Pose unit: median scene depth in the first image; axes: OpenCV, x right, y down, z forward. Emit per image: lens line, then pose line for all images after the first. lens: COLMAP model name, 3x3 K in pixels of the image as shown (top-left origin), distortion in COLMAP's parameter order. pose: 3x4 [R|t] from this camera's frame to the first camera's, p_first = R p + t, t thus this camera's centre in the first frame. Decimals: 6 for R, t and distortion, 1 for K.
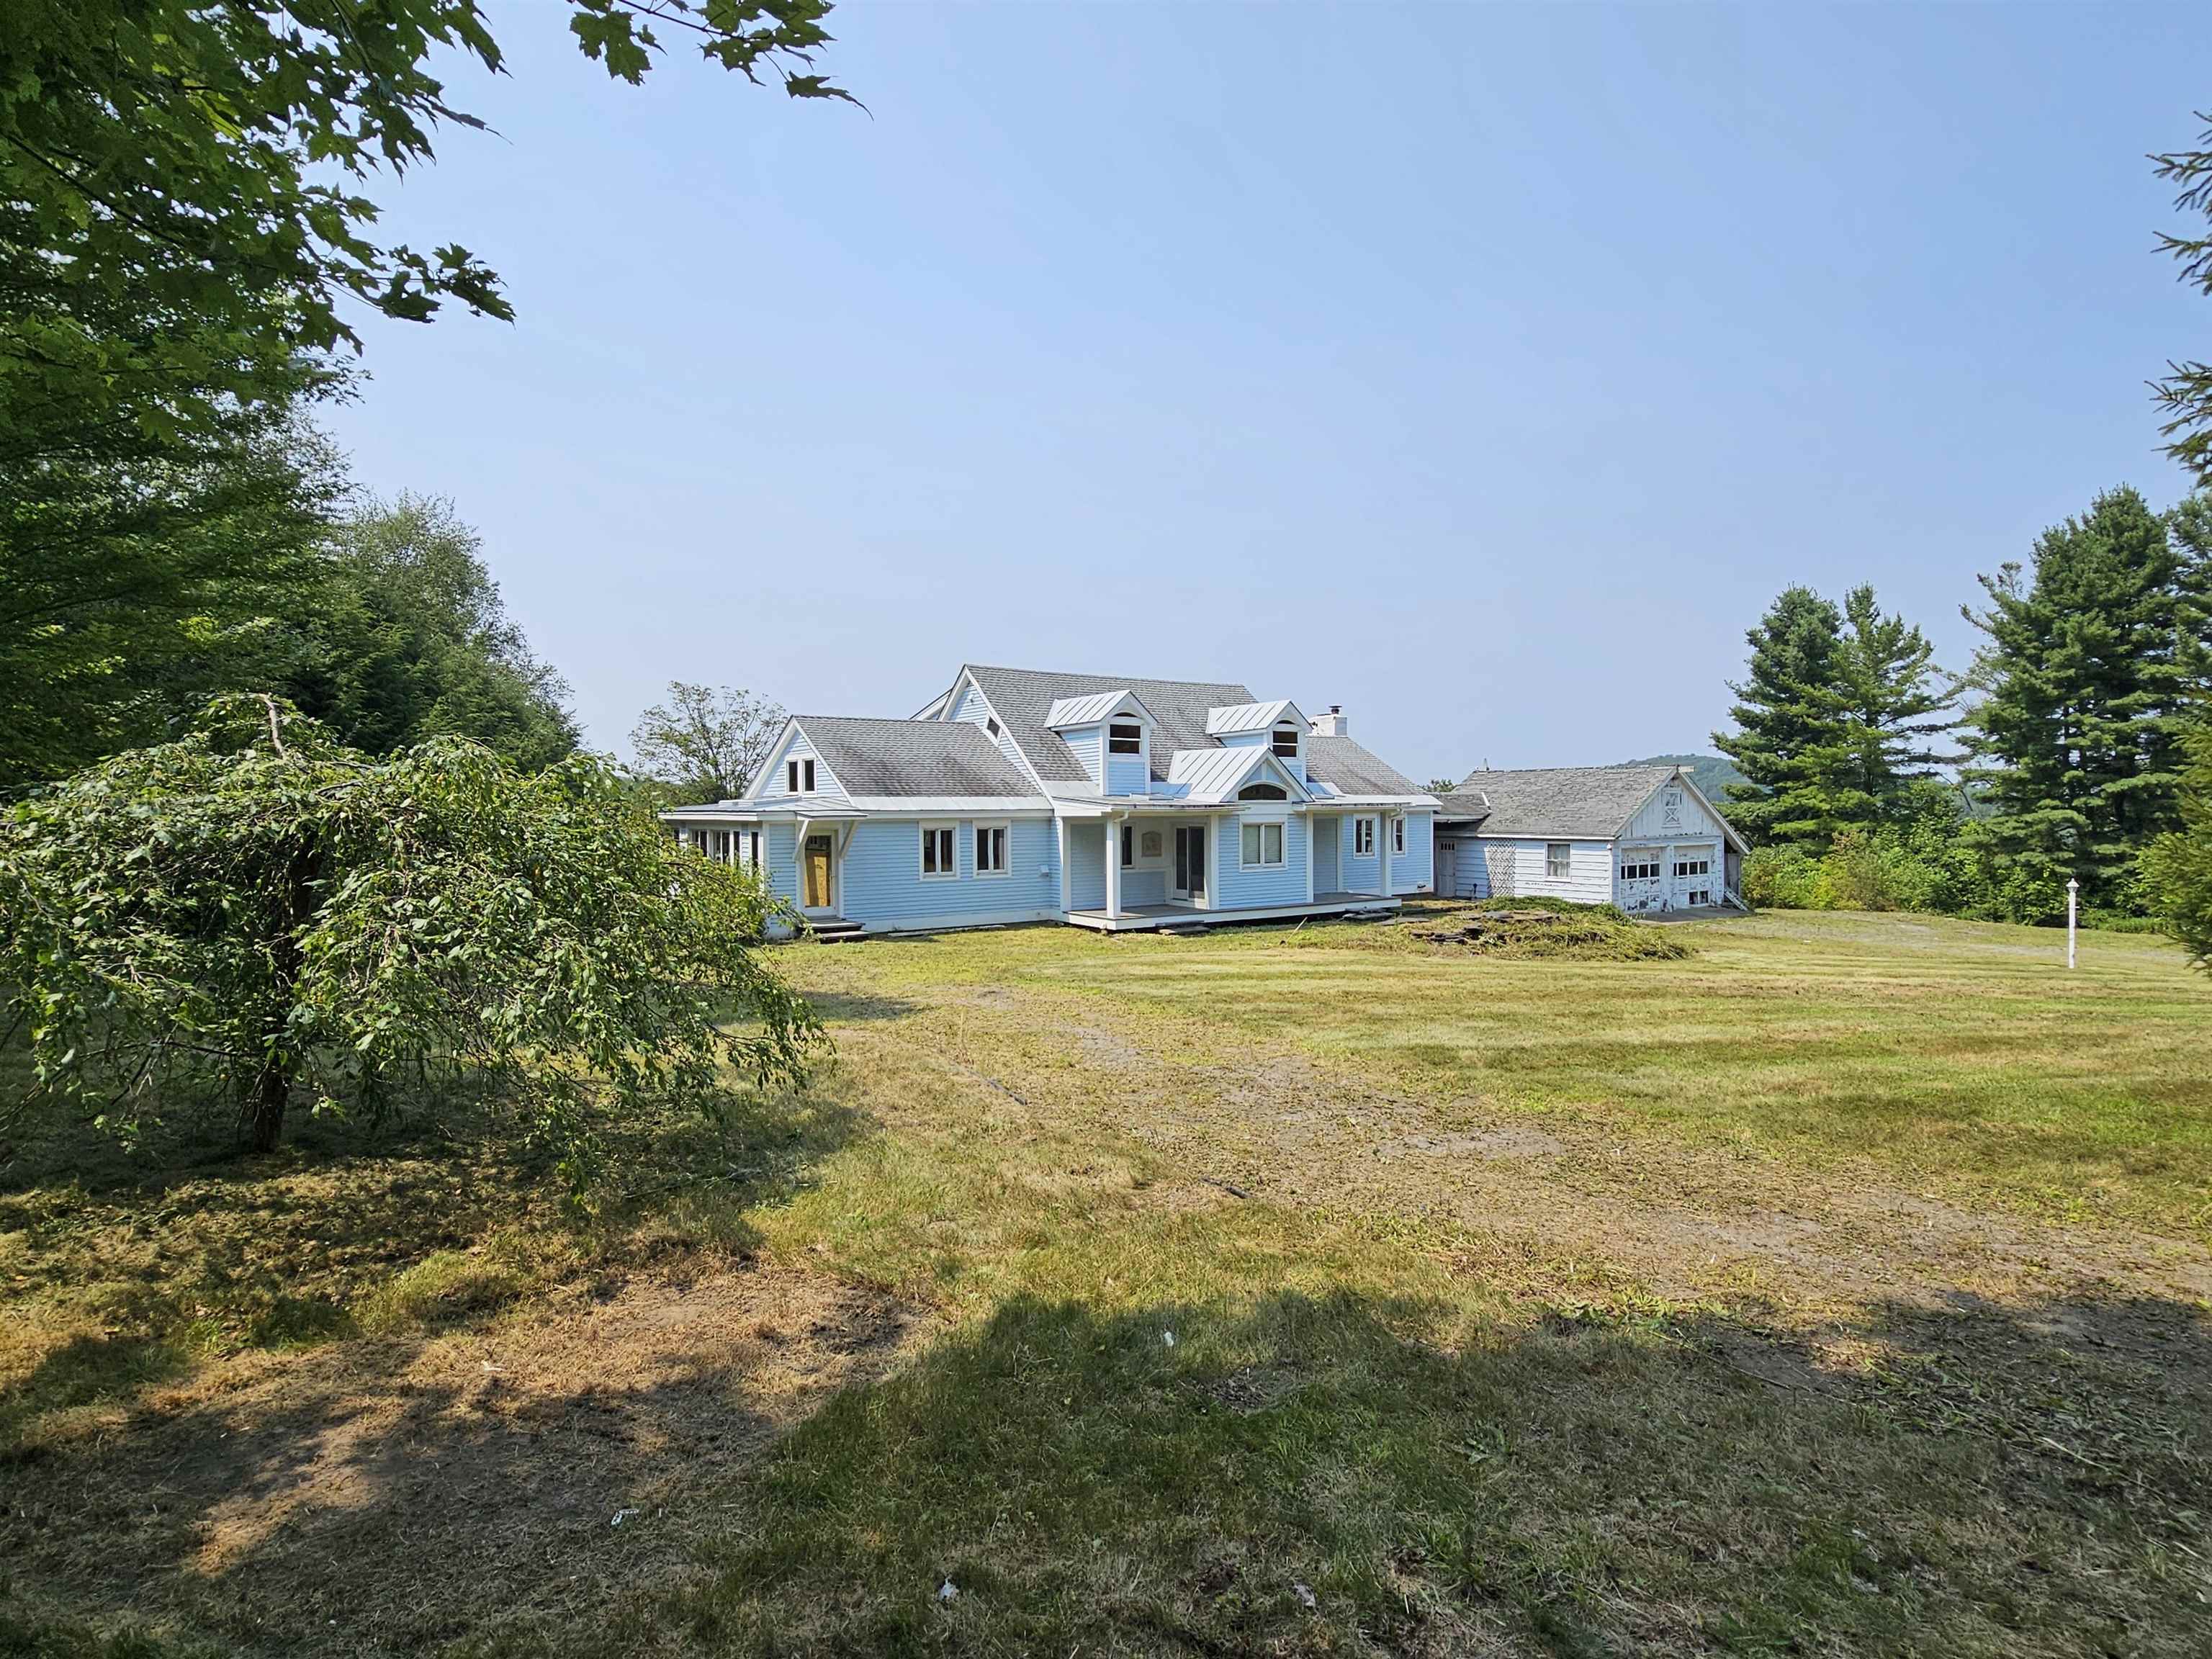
lens RADIAL K [[1156.9, 0, 1106.0], [0, 1156.9, 829.5], [0, 0, 1]] dist [-0.005035, 0.002018]
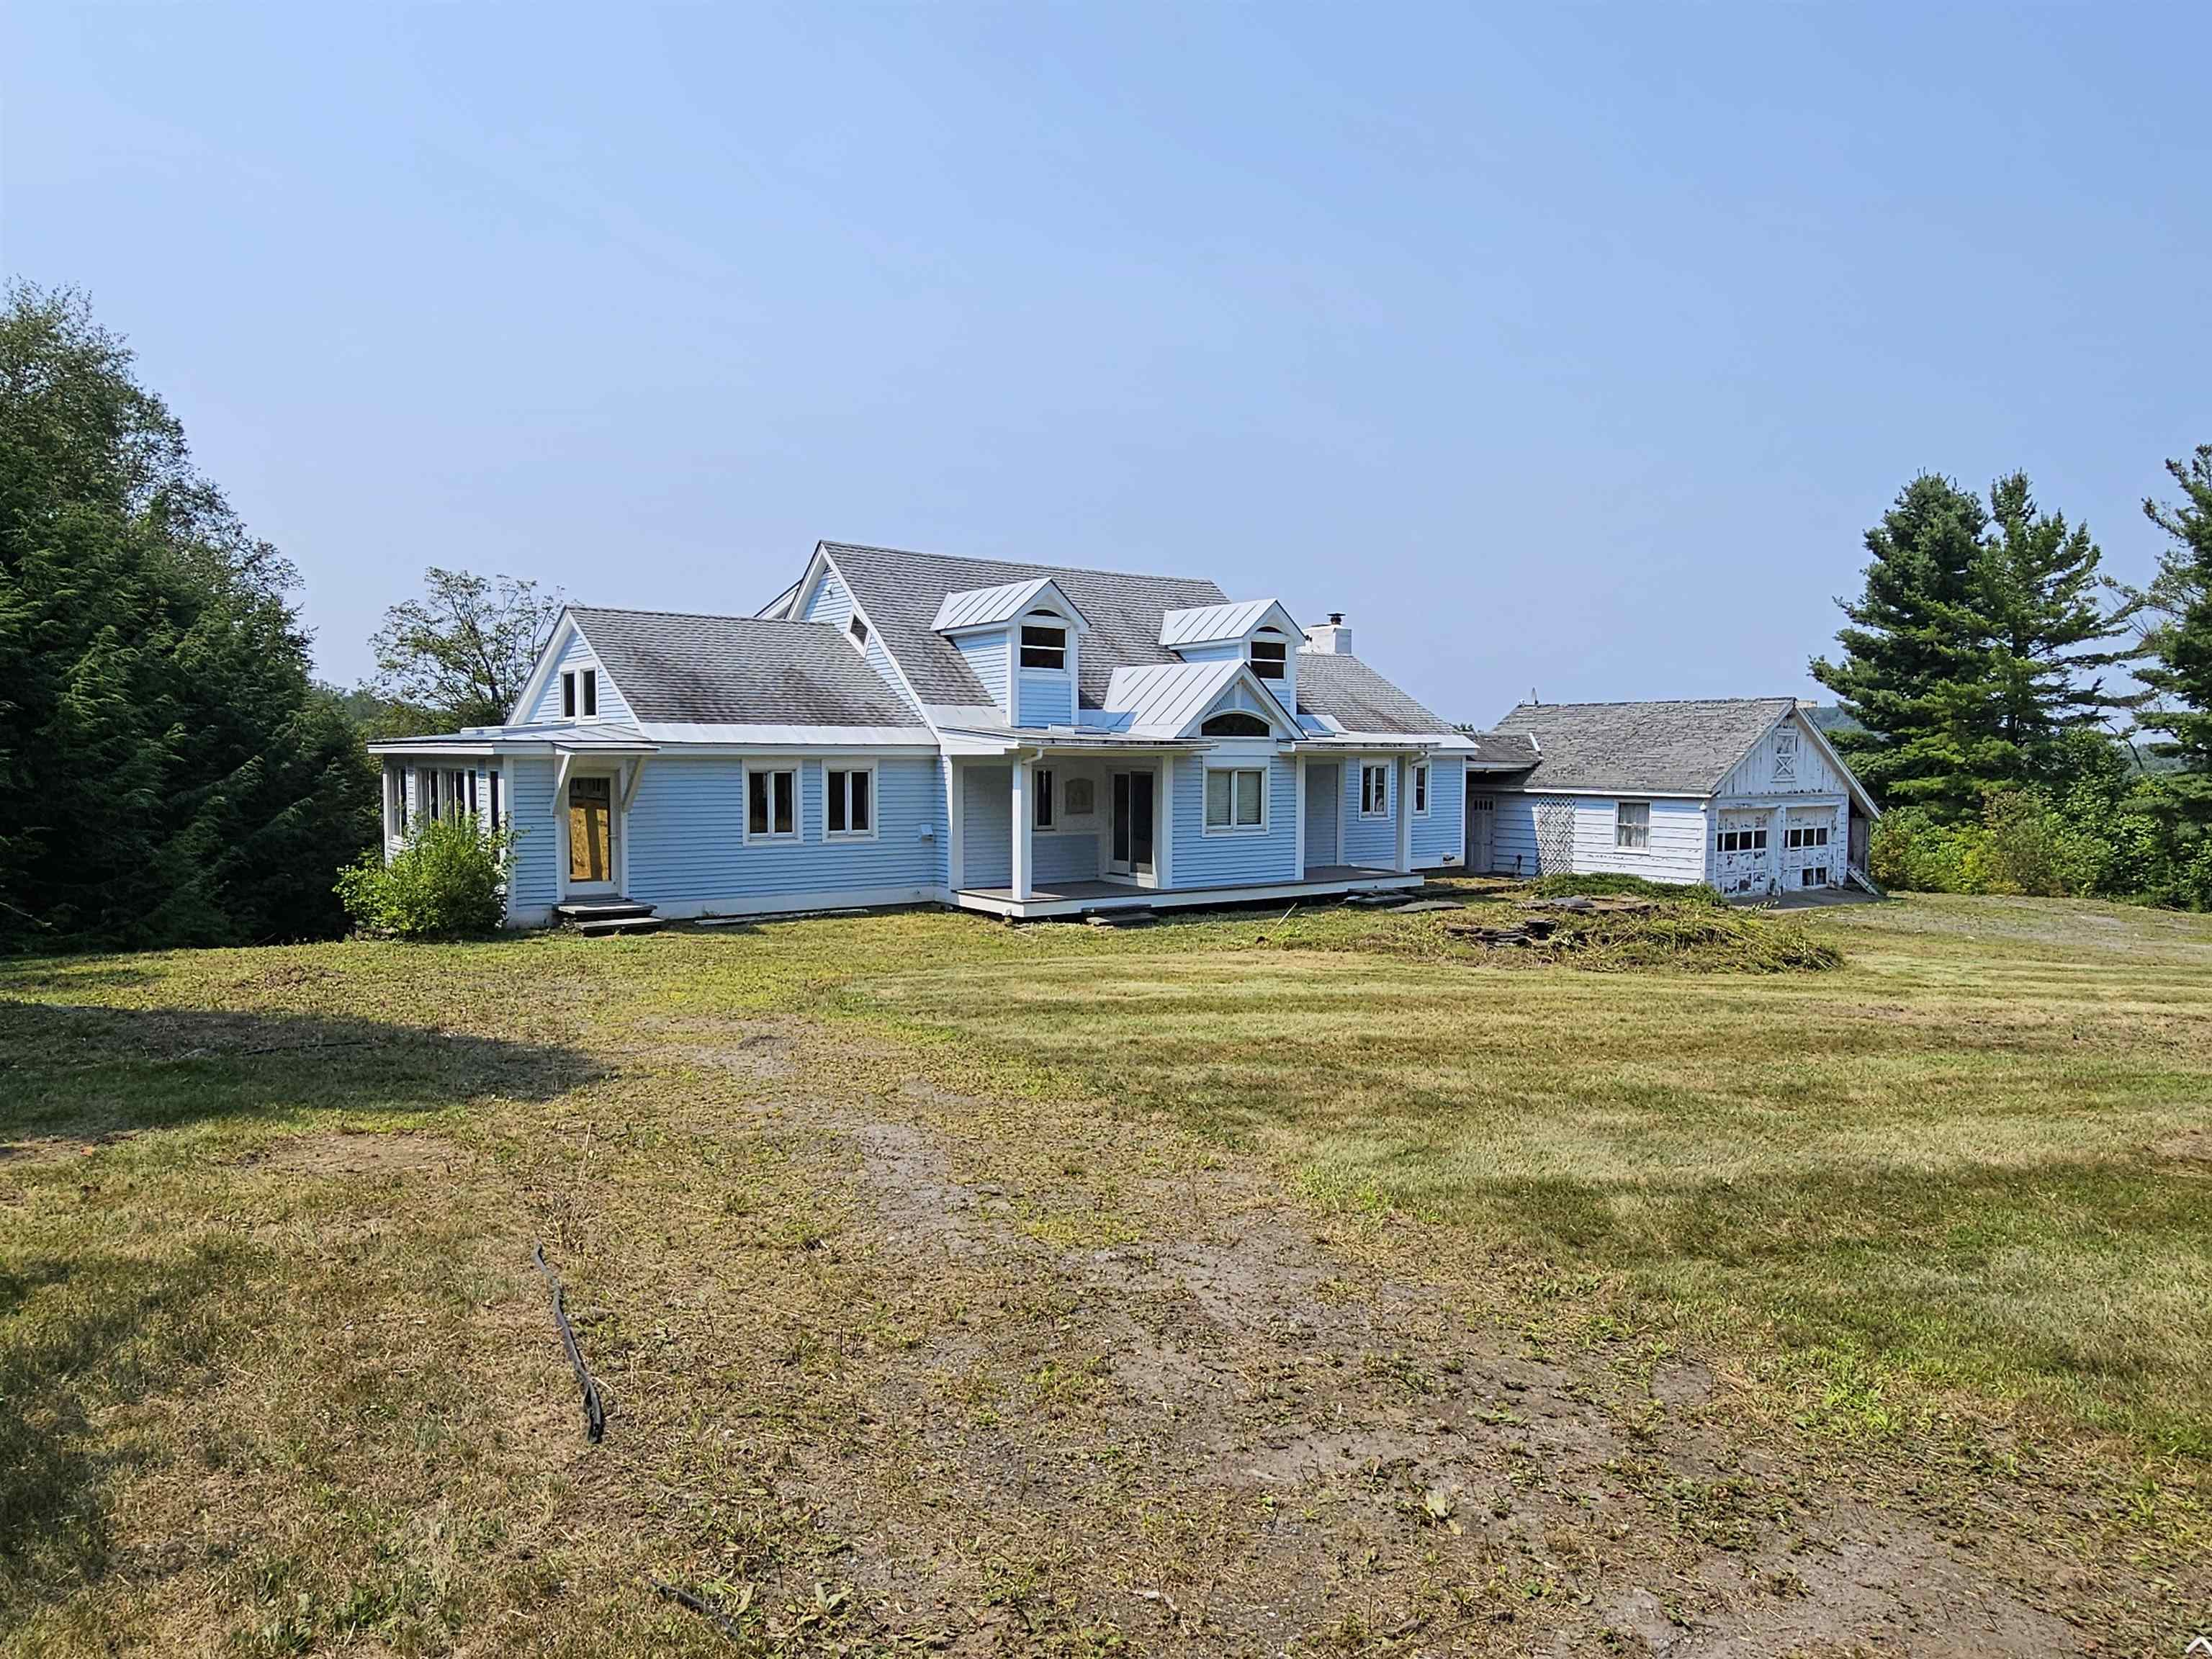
lens RADIAL K [[1382.3, 0, 1106.0], [0, 1382.3, 829.5], [0, 0, 1]] dist [-0.003215, 0.000245]
pose [[0.999192, 0.009608, 0.039017, 0.024542], [-0.010877, 0.999414, 0.032454, 0.005651], [-0.038682, -0.032852, 0.998711, 0.161381]]
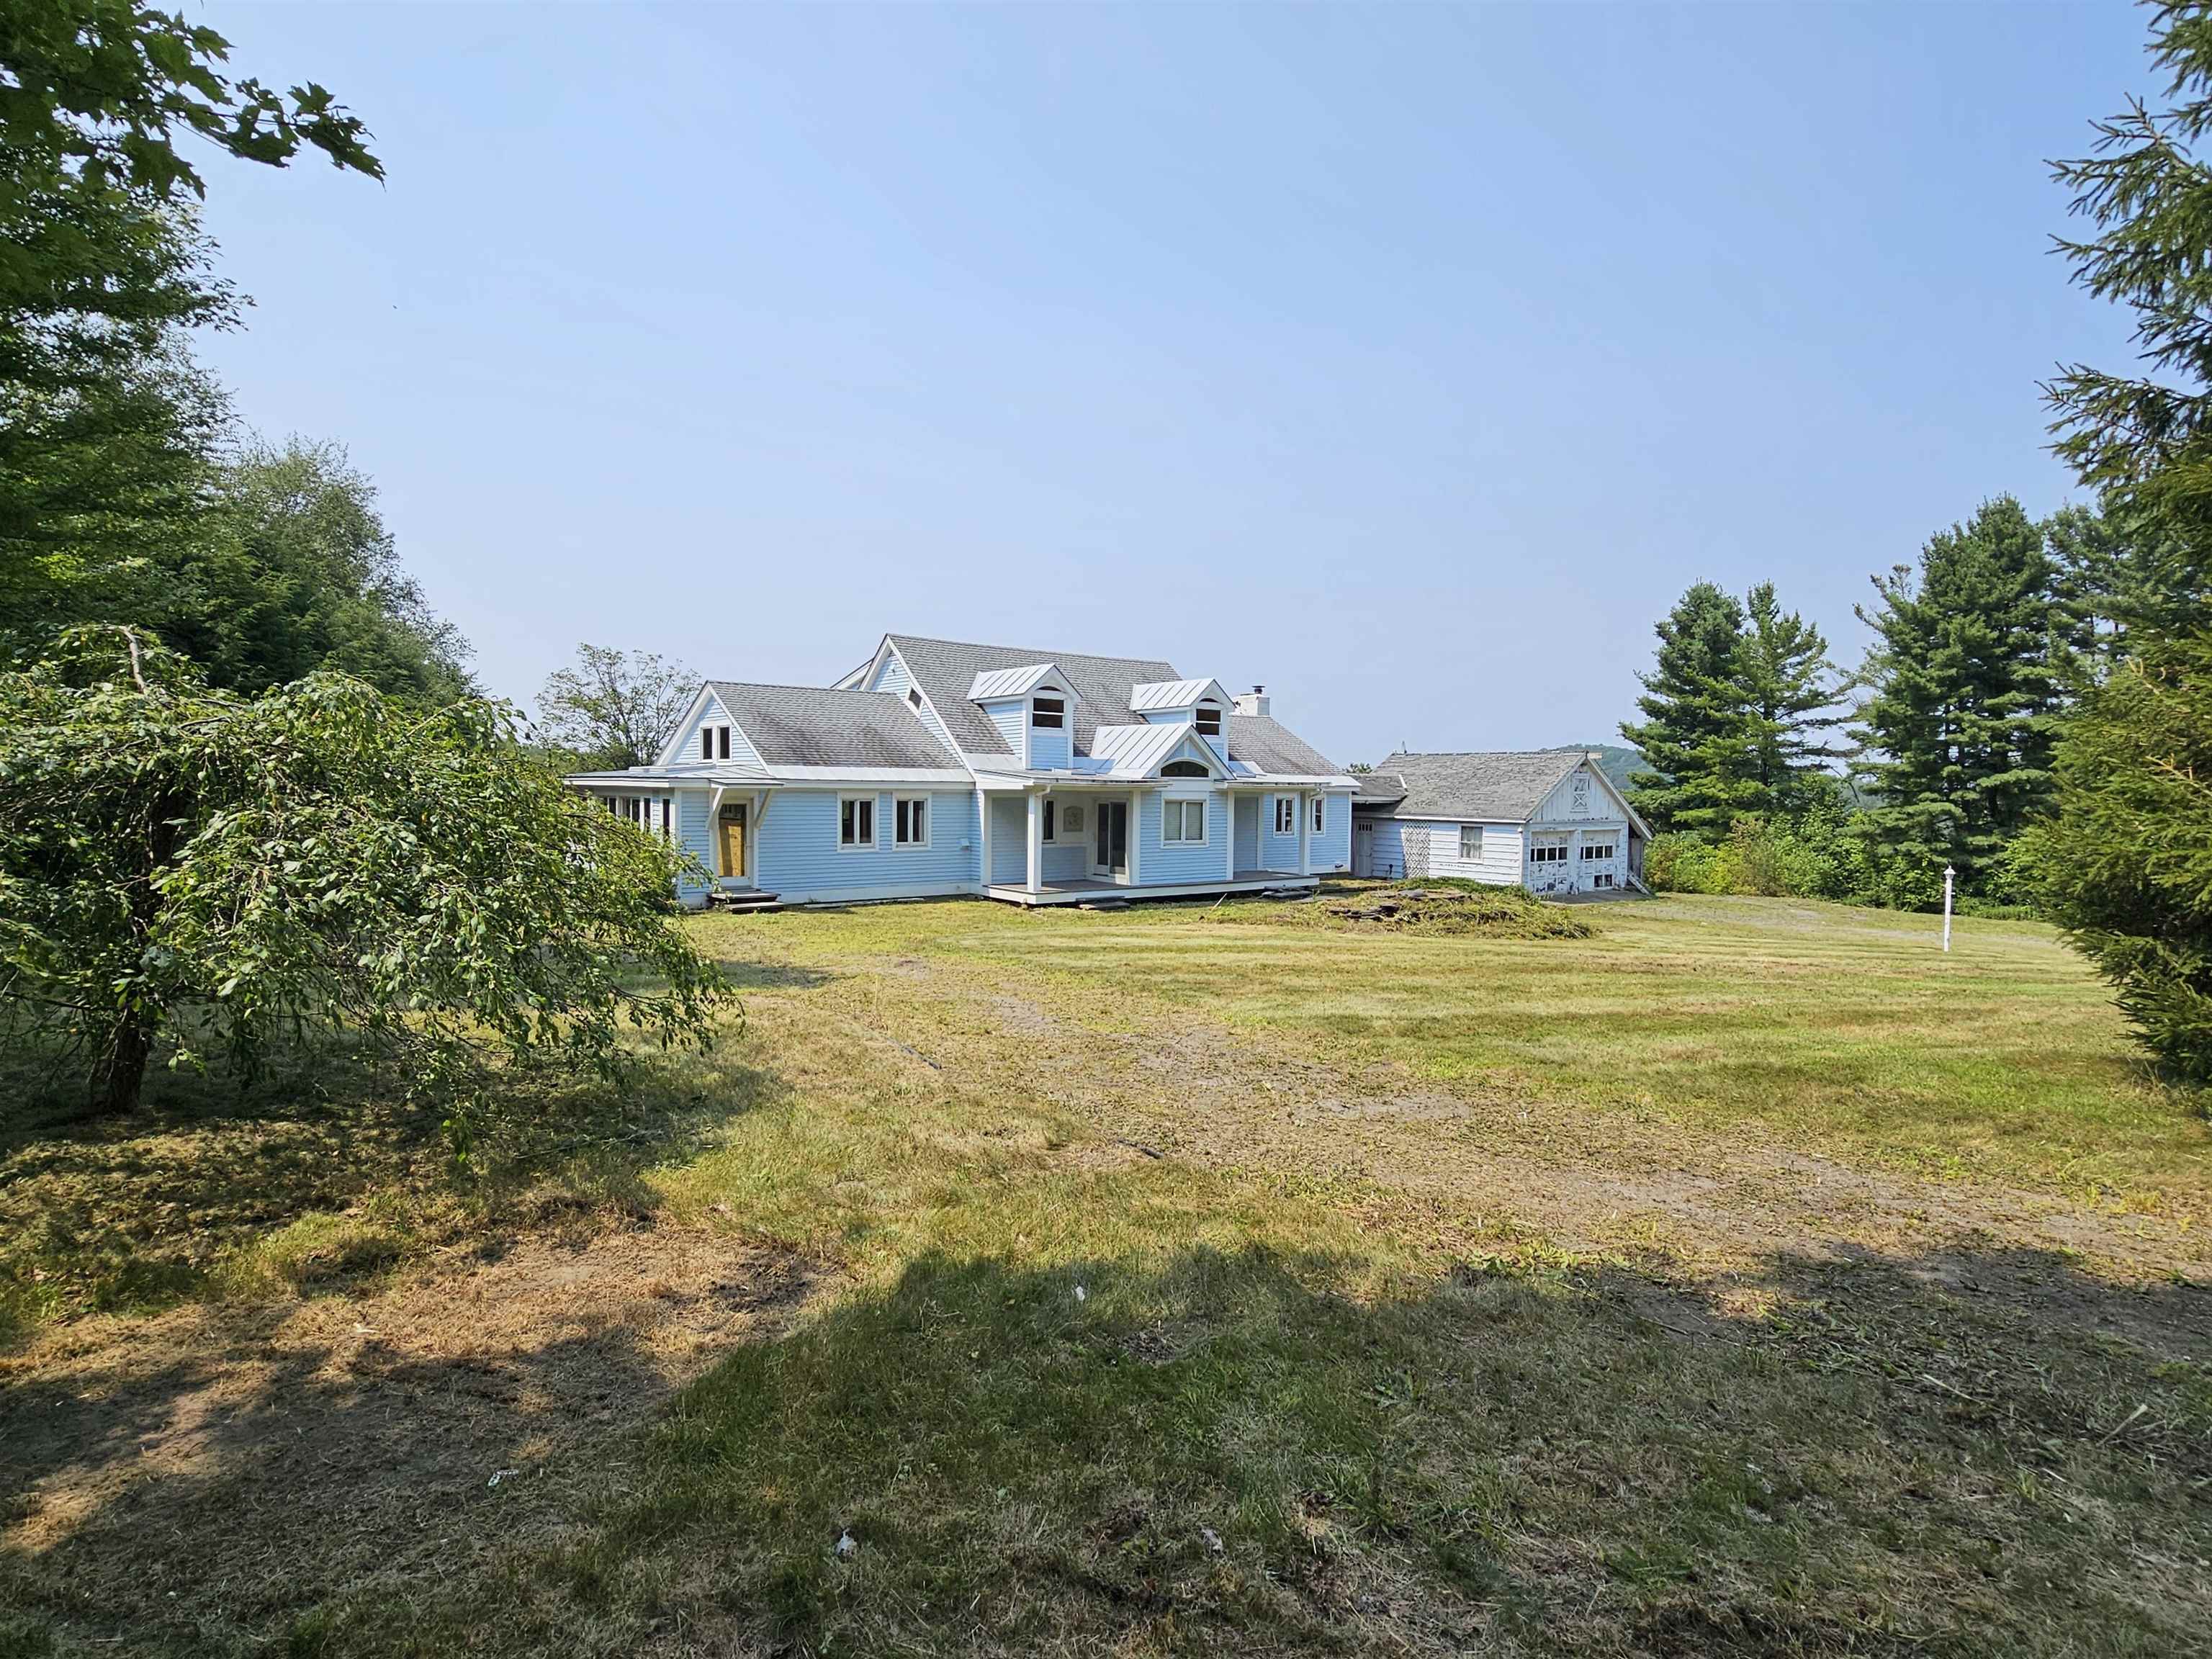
lens RADIAL K [[1156.9, 0, 1106.0], [0, 1156.9, 829.5], [0, 0, 1]] dist [-0.005035, 0.002018]
pose [[0.997600, 0.016506, 0.067251, 0.000543], [-0.017696, 0.999696, 0.017142, 0.004311], [-0.066947, -0.018291, 0.997589, 0.003469]]
